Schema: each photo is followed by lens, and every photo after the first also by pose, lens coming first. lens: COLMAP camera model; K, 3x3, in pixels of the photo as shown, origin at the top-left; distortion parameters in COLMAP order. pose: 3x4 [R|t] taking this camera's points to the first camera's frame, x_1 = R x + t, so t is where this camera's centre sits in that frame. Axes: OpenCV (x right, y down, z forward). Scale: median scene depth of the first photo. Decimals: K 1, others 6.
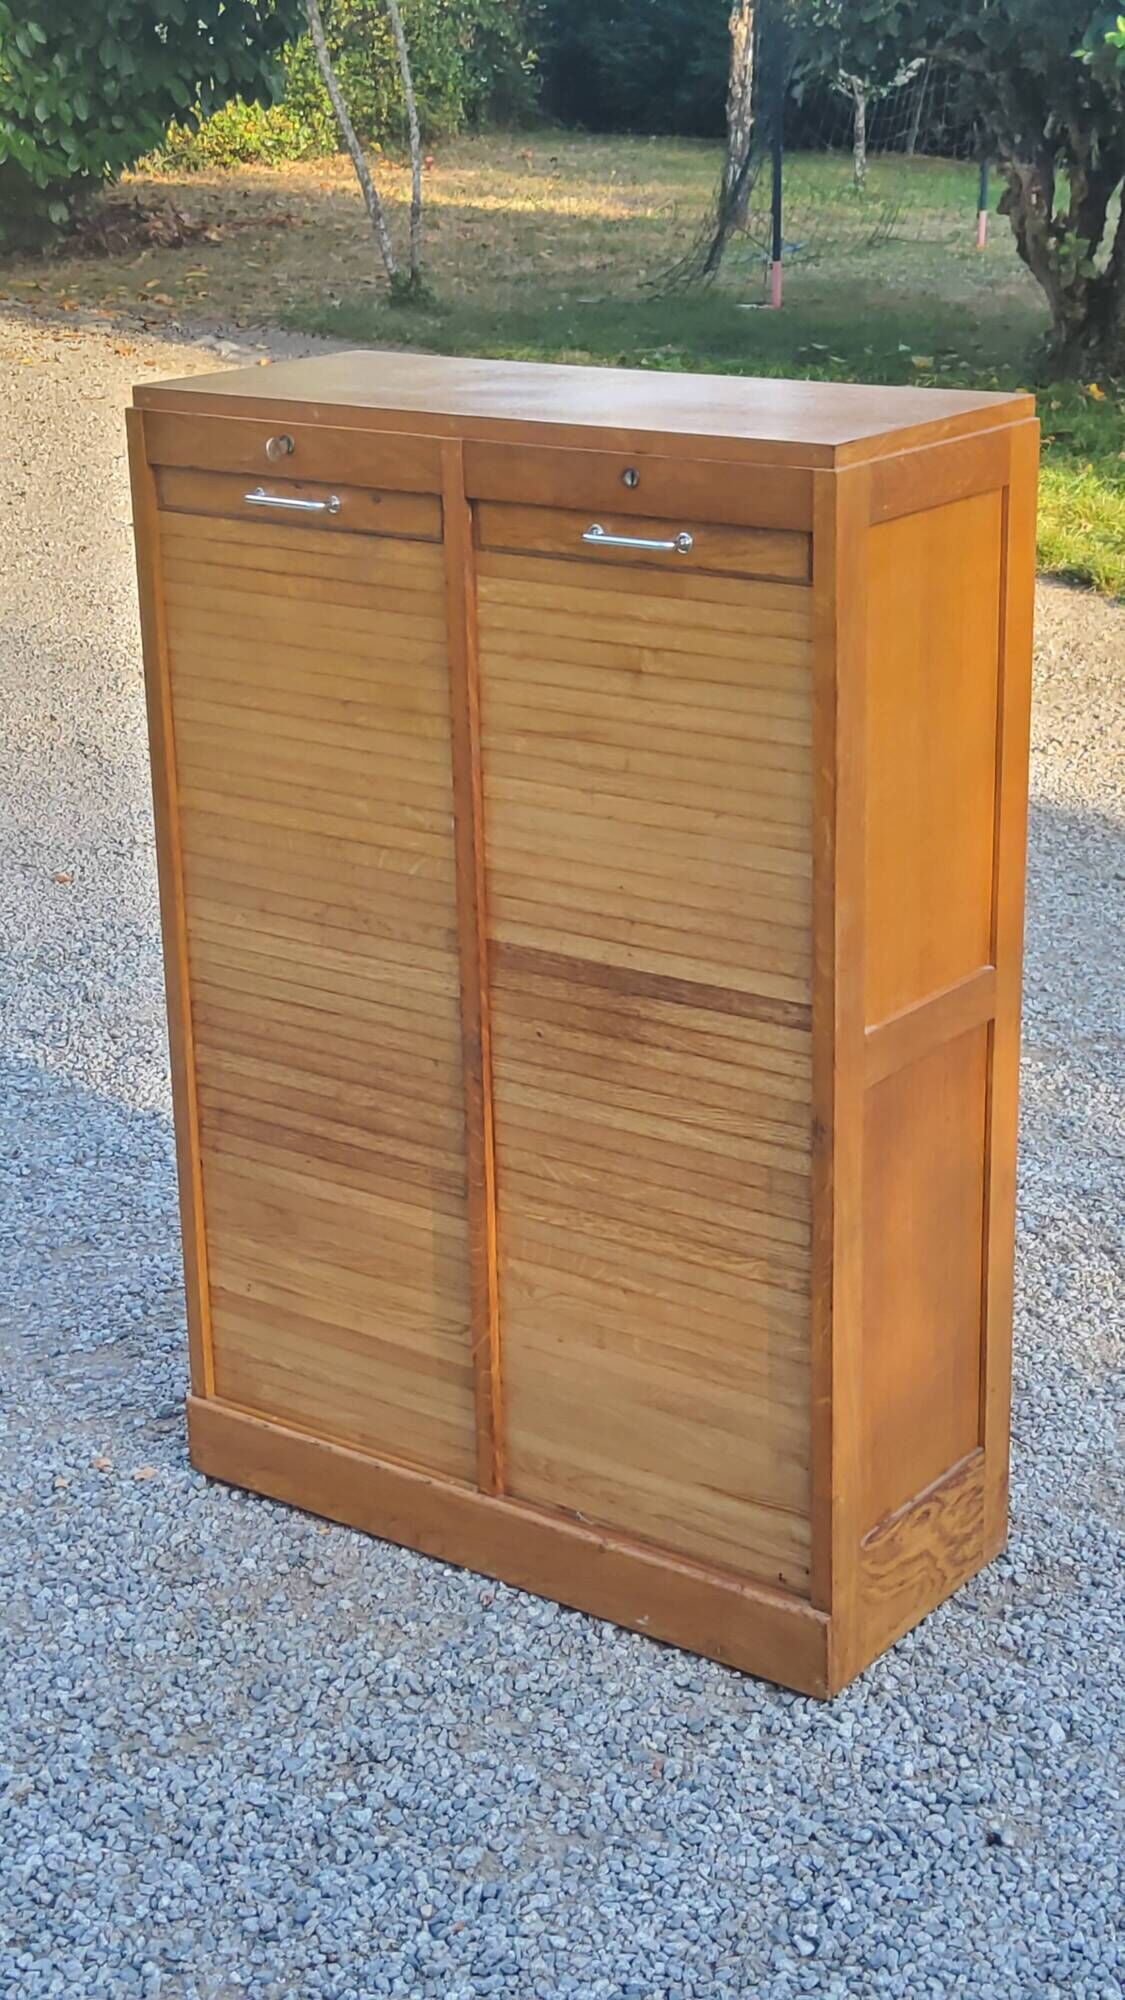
lens RADIAL K [[2985.3, 0, 556.0], [0, 2985.3, 980.3], [0, 0, 1]] dist [0.088024, 0.000000]
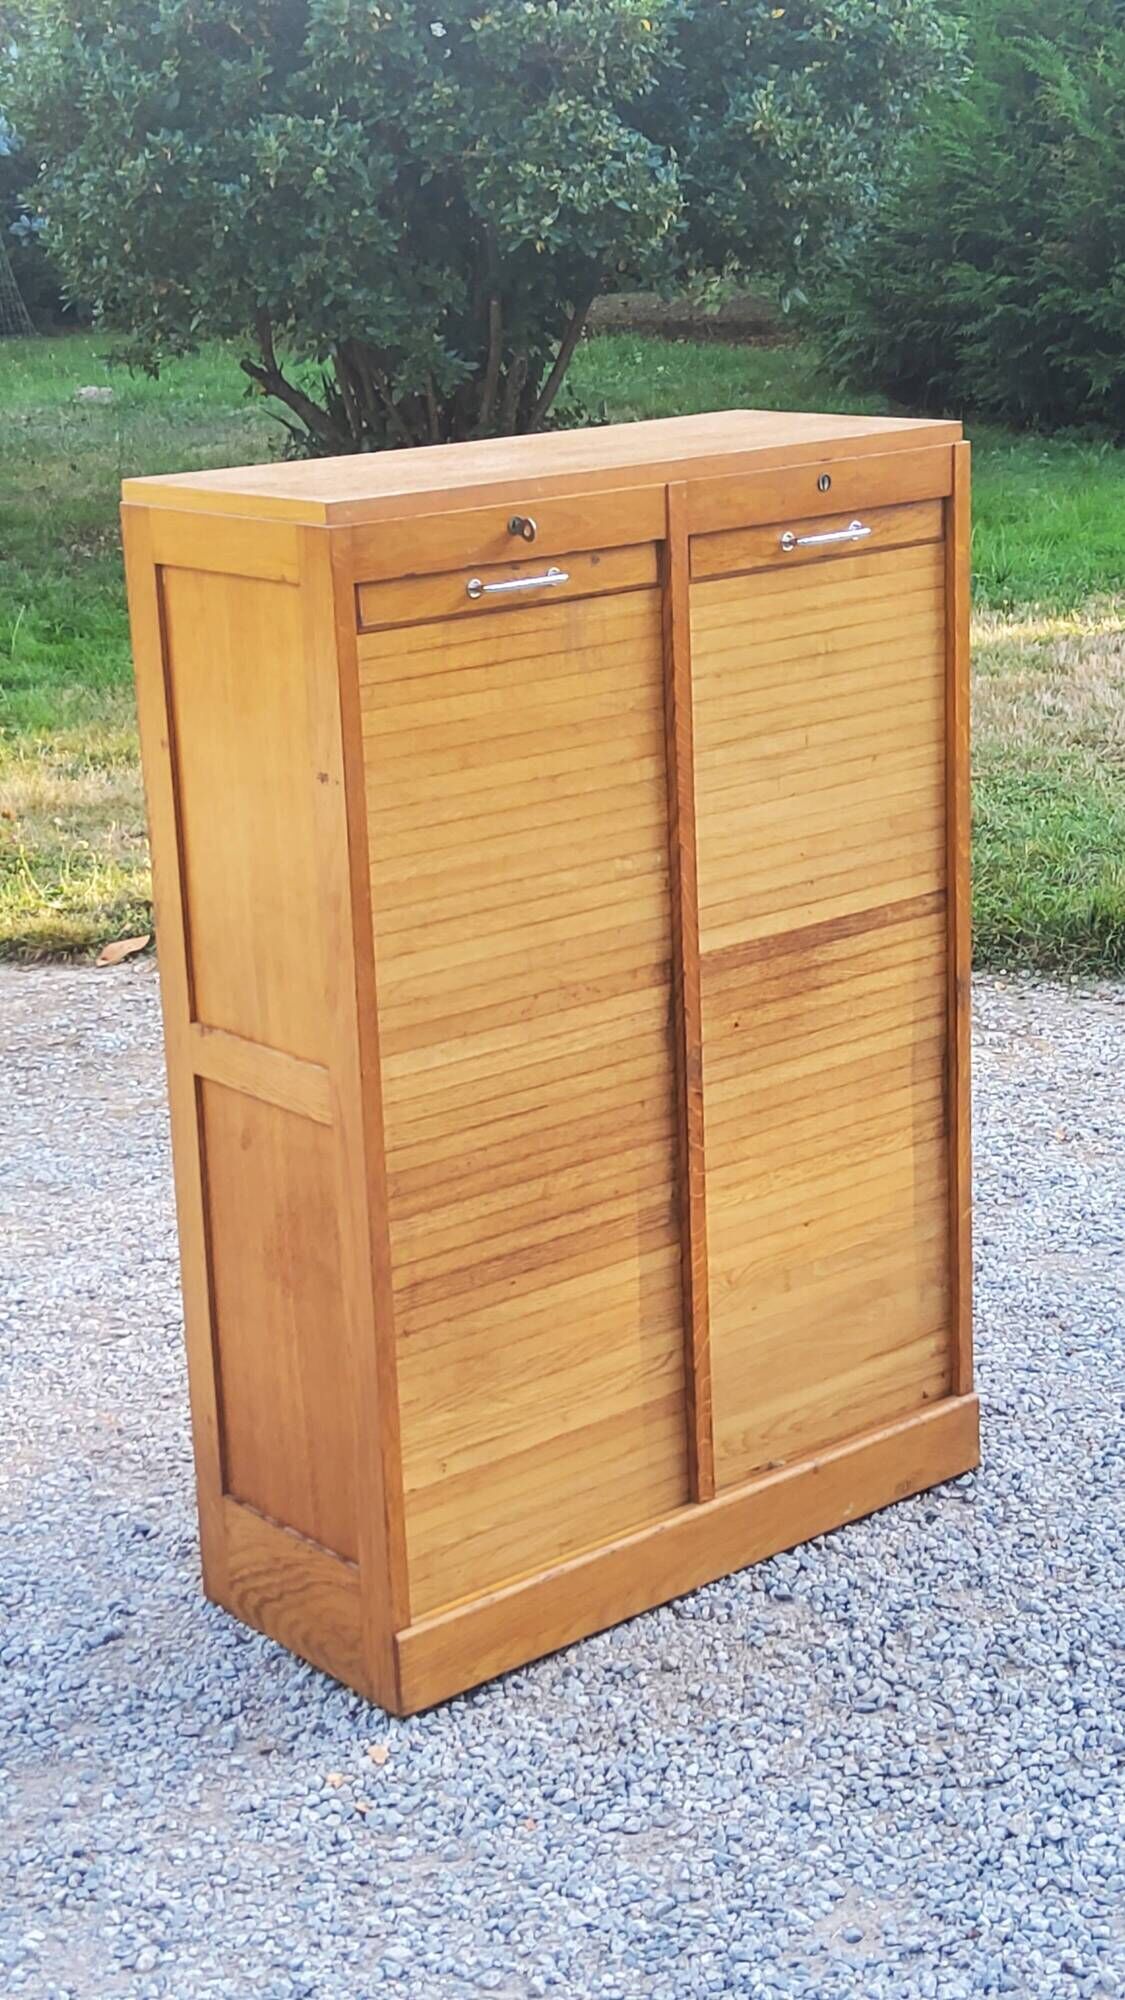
lens RADIAL K [[2985.3, 0, 566.0], [0, 2985.3, 991.7], [0, 0, 1]] dist [0.088024, 0.000000]
pose [[0.230070, -0.248992, 0.940782, -1.023600], [0.339273, 0.926587, 0.162265, -0.187407], [-0.912119, 0.281850, 0.297656, 0.726050]]
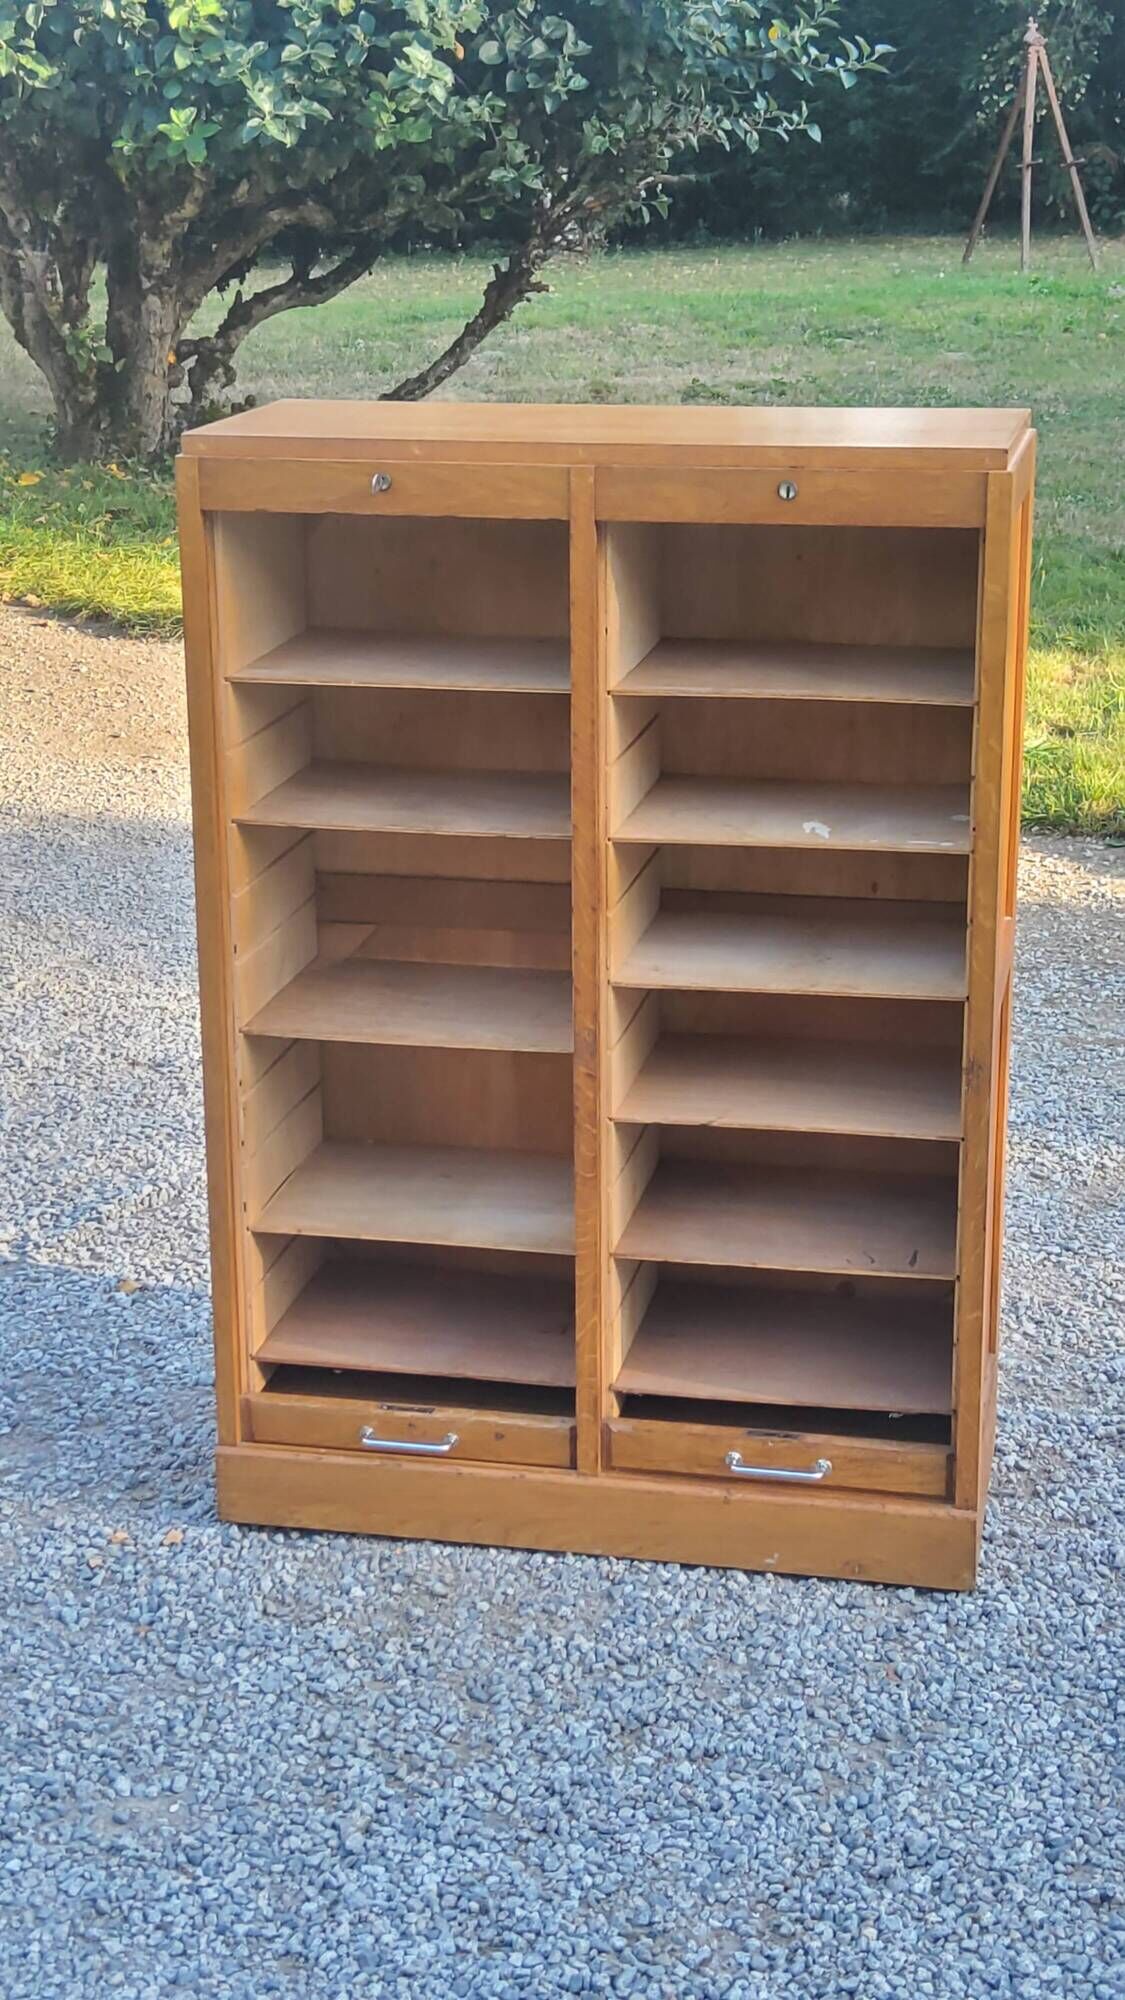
lens RADIAL K [[2985.3, 0, 558.7], [0, 2985.3, 976.7], [0, 0, 1]] dist [0.088024, 0.000000]
pose [[0.901693, -0.110081, 0.418129, -0.478375], [0.123952, 0.992270, -0.006067, 0.003640], [-0.414229, 0.057299, 0.908367, 0.046327]]
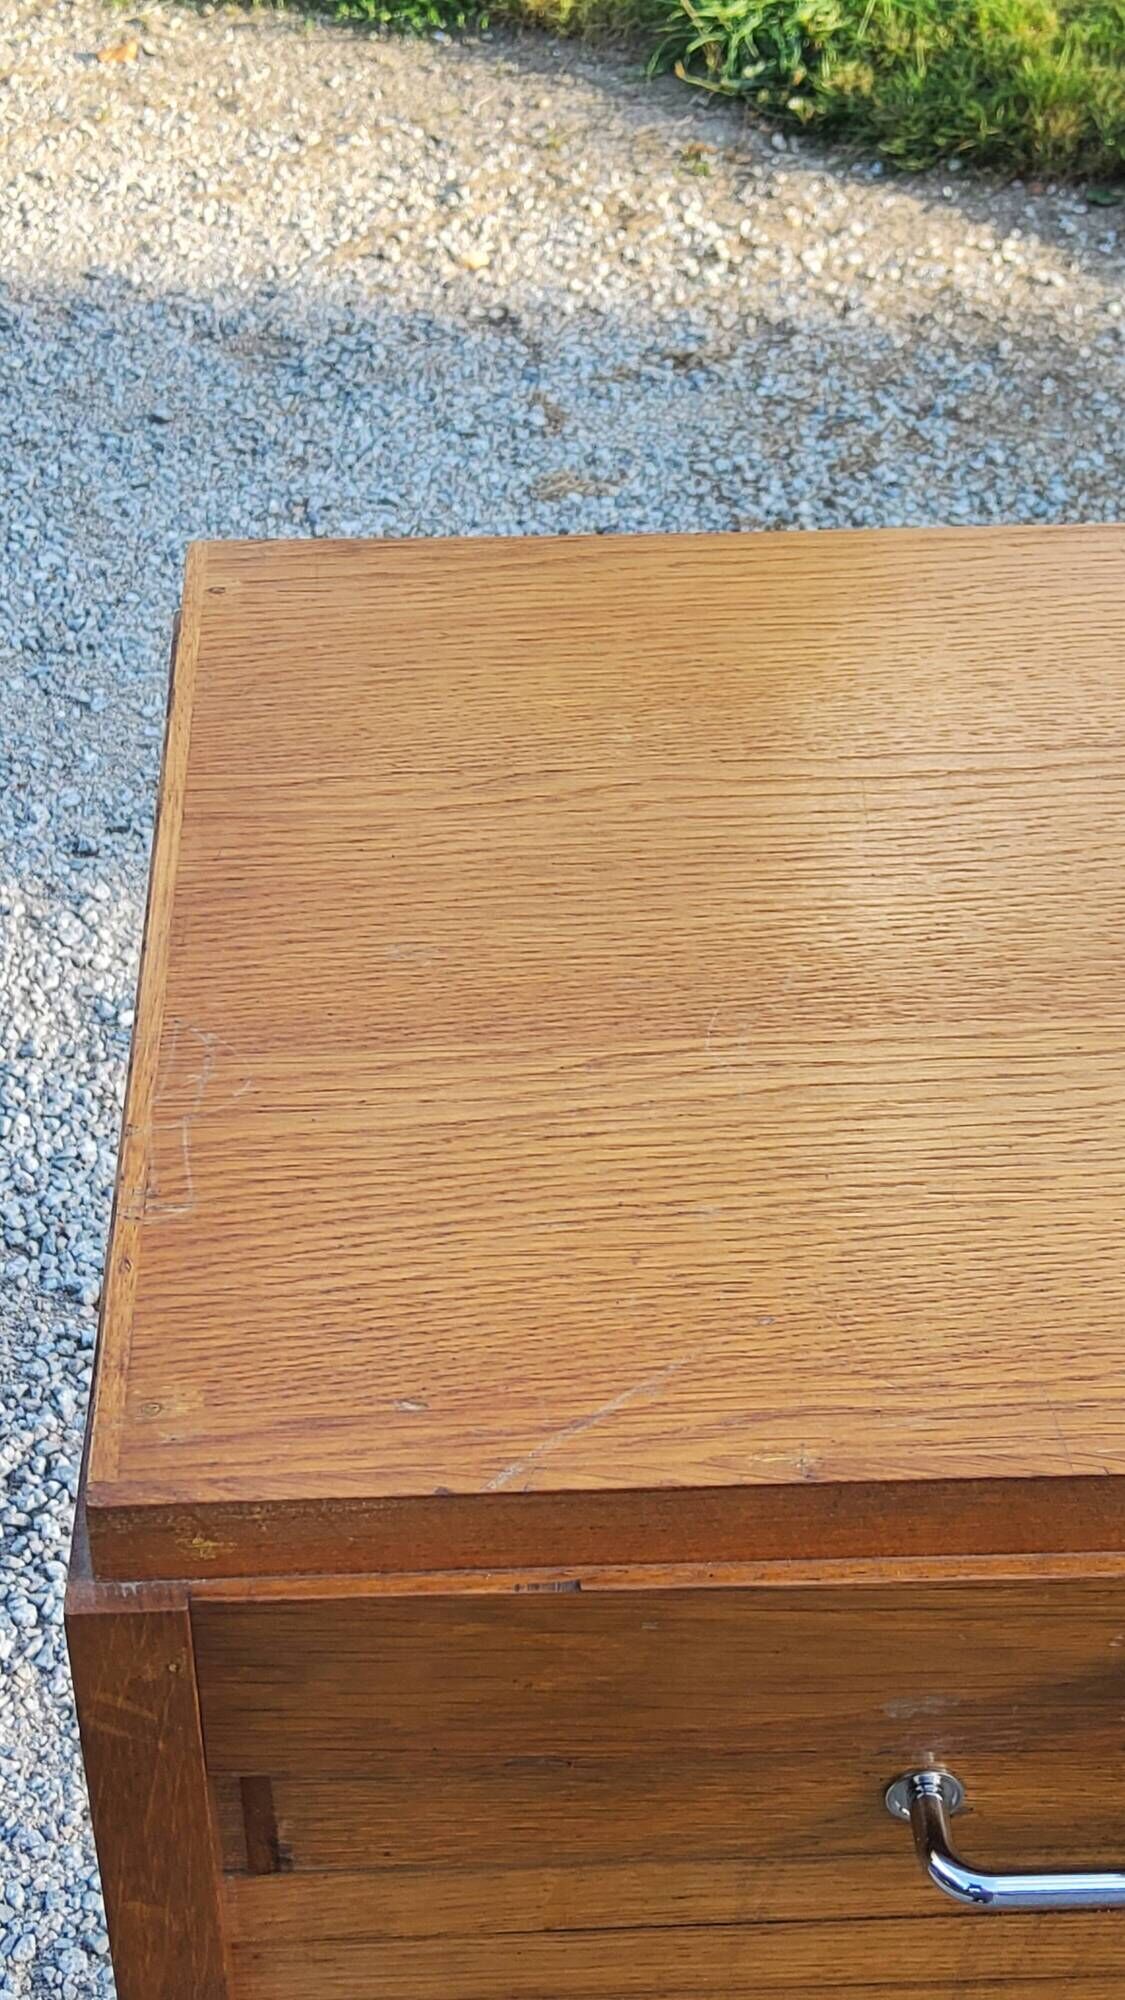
lens RADIAL K [[2985.3, 0, 584.0], [0, 2985.3, 1000.7], [0, 0, 1]] dist [0.088024, 0.000000]
pose [[0.766948, -0.382506, 0.515248, -0.203318], [0.180105, 0.898965, 0.399280, -0.299234], [-0.615917, -0.213428, 0.758350, 0.872825]]
